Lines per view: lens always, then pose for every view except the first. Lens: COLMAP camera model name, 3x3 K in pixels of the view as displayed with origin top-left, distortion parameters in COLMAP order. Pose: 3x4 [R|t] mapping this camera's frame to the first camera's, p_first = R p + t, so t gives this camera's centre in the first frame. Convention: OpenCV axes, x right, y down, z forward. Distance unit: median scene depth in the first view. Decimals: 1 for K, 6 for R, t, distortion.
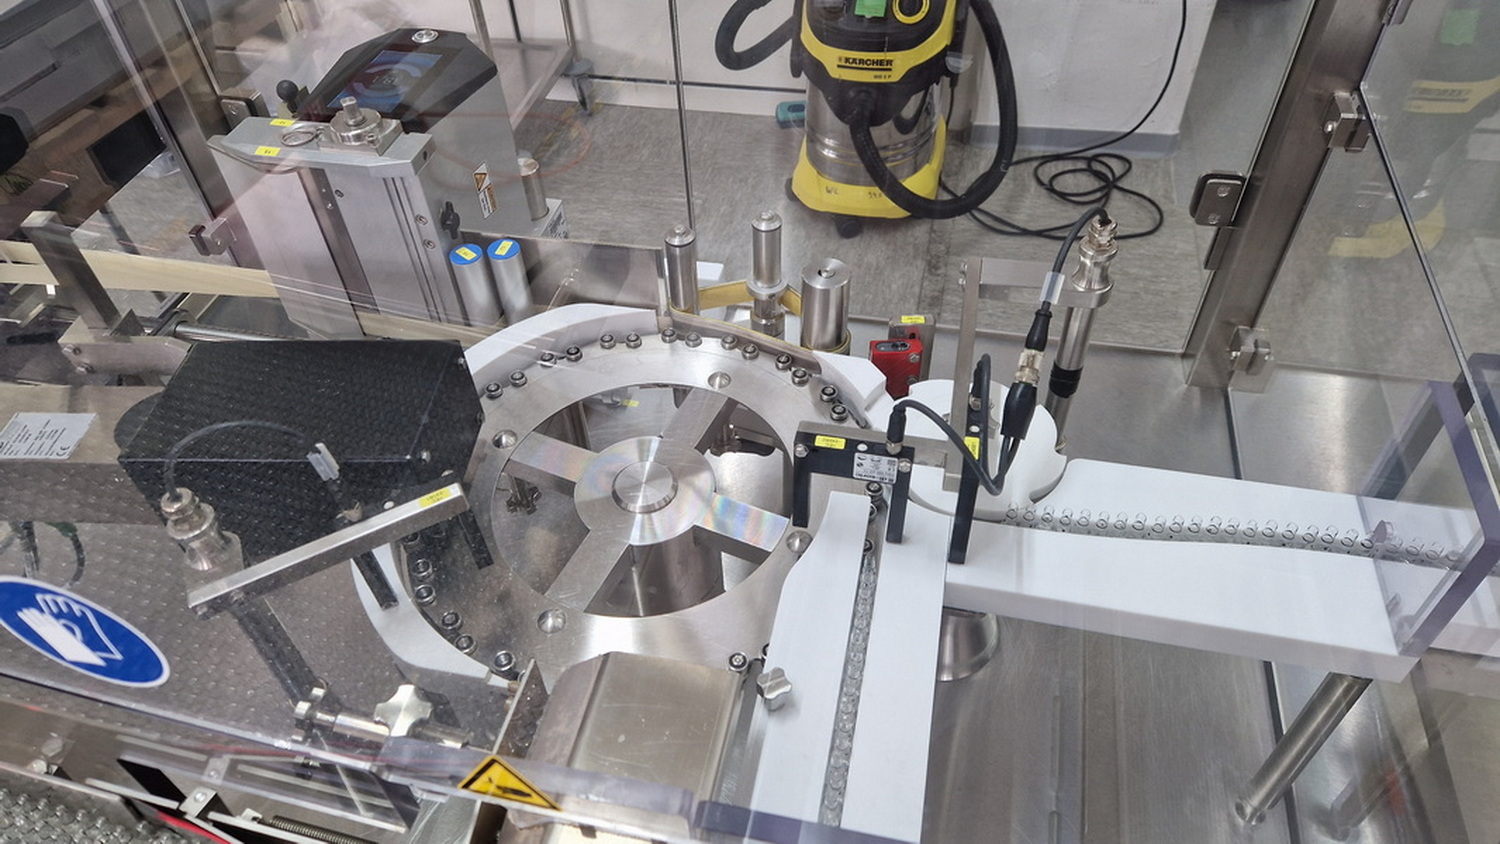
lens RADIAL K [[1015.2, 0, 726.4], [0, 1015.2, 428.6], [0, 0, 1]] dist [0.068718, -0.068342]
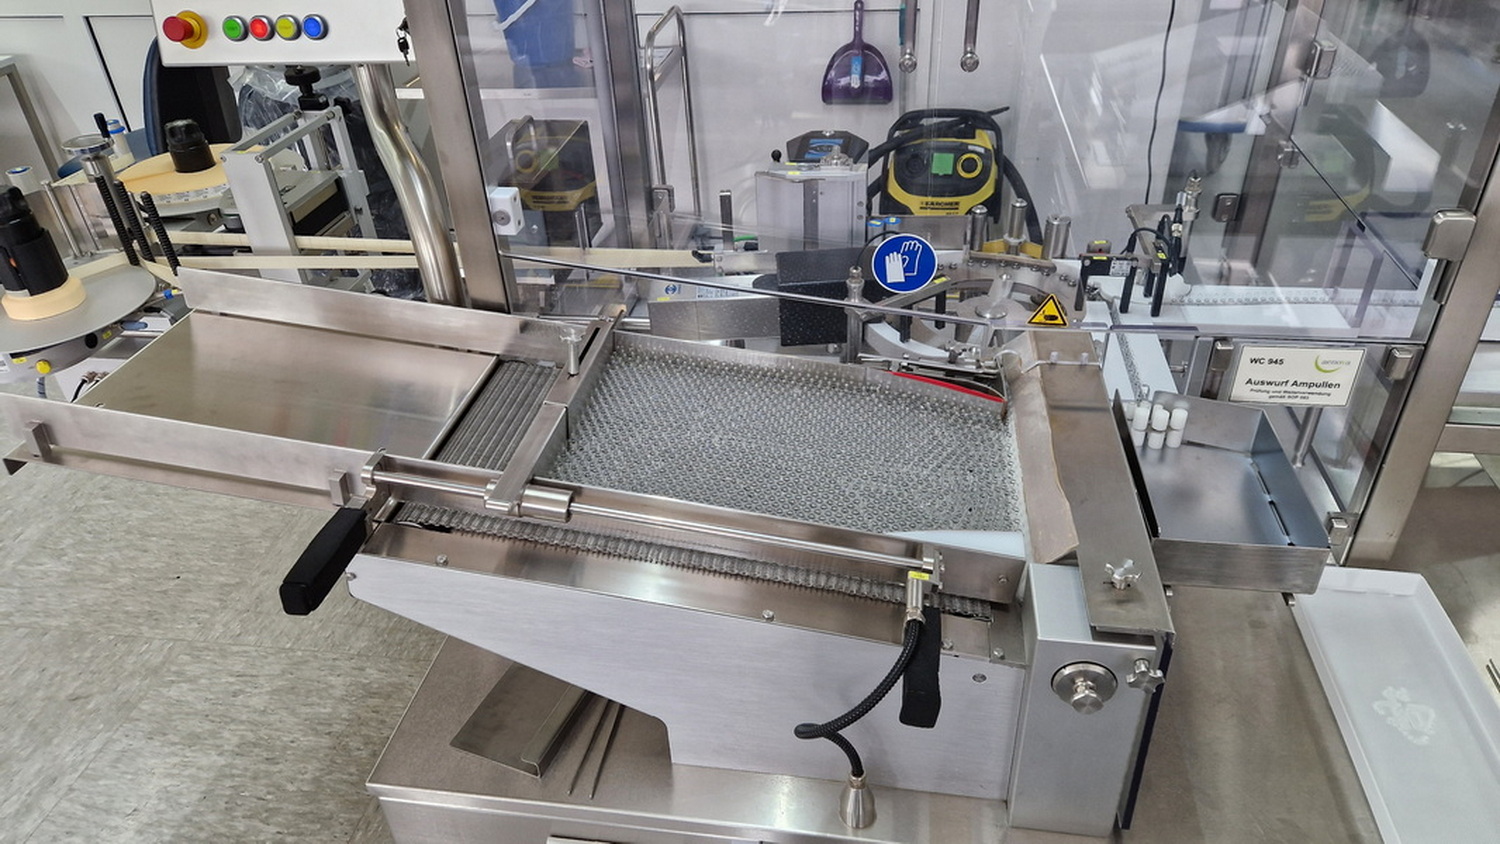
lens RADIAL K [[1015.2, 0, 742.2], [0, 1015.2, 411.7], [0, 0, 1]] dist [0.068718, -0.068342]
pose [[0.997555, -0.038296, 0.058458, -0.547915], [0.050294, 0.974195, -0.220035, 0.526408], [-0.048523, 0.222437, 0.973739, -0.734063]]
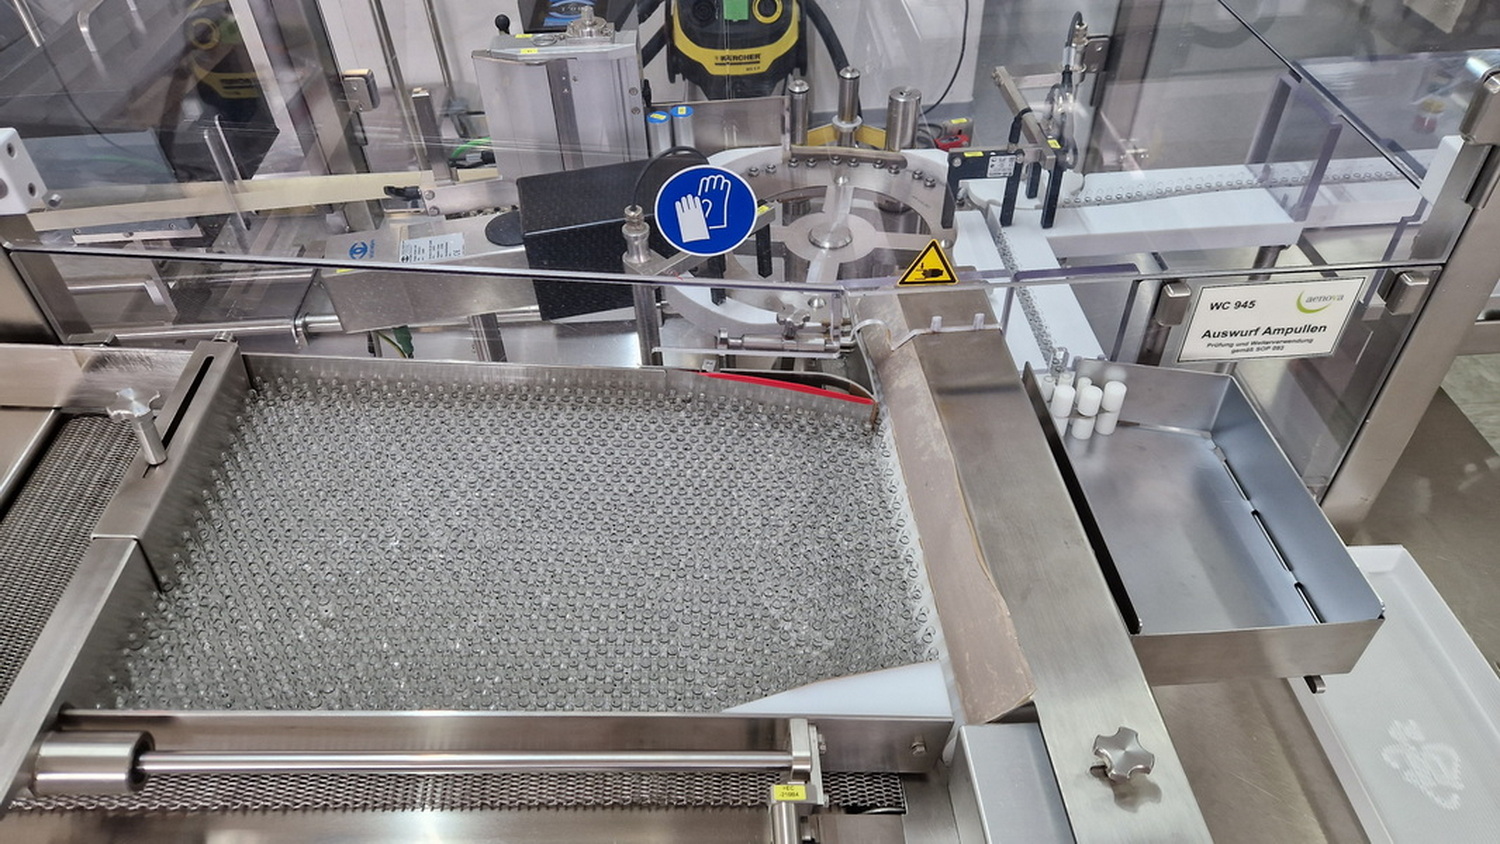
lens RADIAL K [[1015.2, 0, 744.3], [0, 1015.2, 414.0], [0, 0, 1]] dist [0.068718, -0.068342]
pose [[0.961482, -0.172747, 0.213801, -0.434425], [0.188818, 0.980355, -0.057024, 0.287022], [-0.199750, 0.095197, 0.975211, -0.319015]]
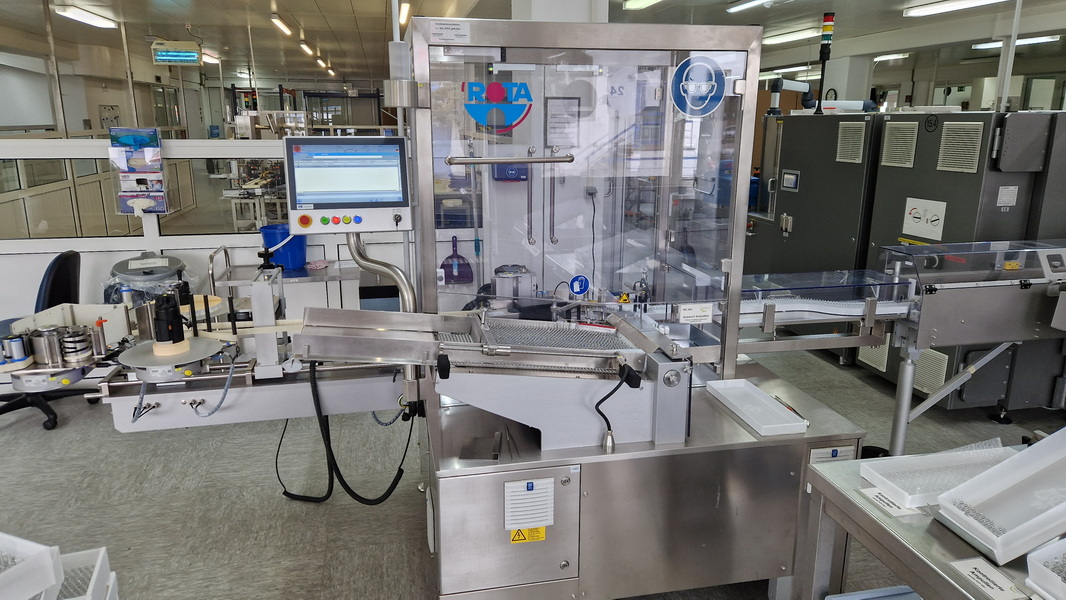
lens RADIAL K [[721.5, 0, 541.4], [0, 721.5, 296.3], [0, 0, 1]] dist [0.068718, -0.068342]
pose [[0.896980, -0.057390, 0.438331, -1.567553], [0.284339, 0.834120, -0.472647, 1.341585], [-0.338495, 0.548589, 0.764507, -1.539267]]
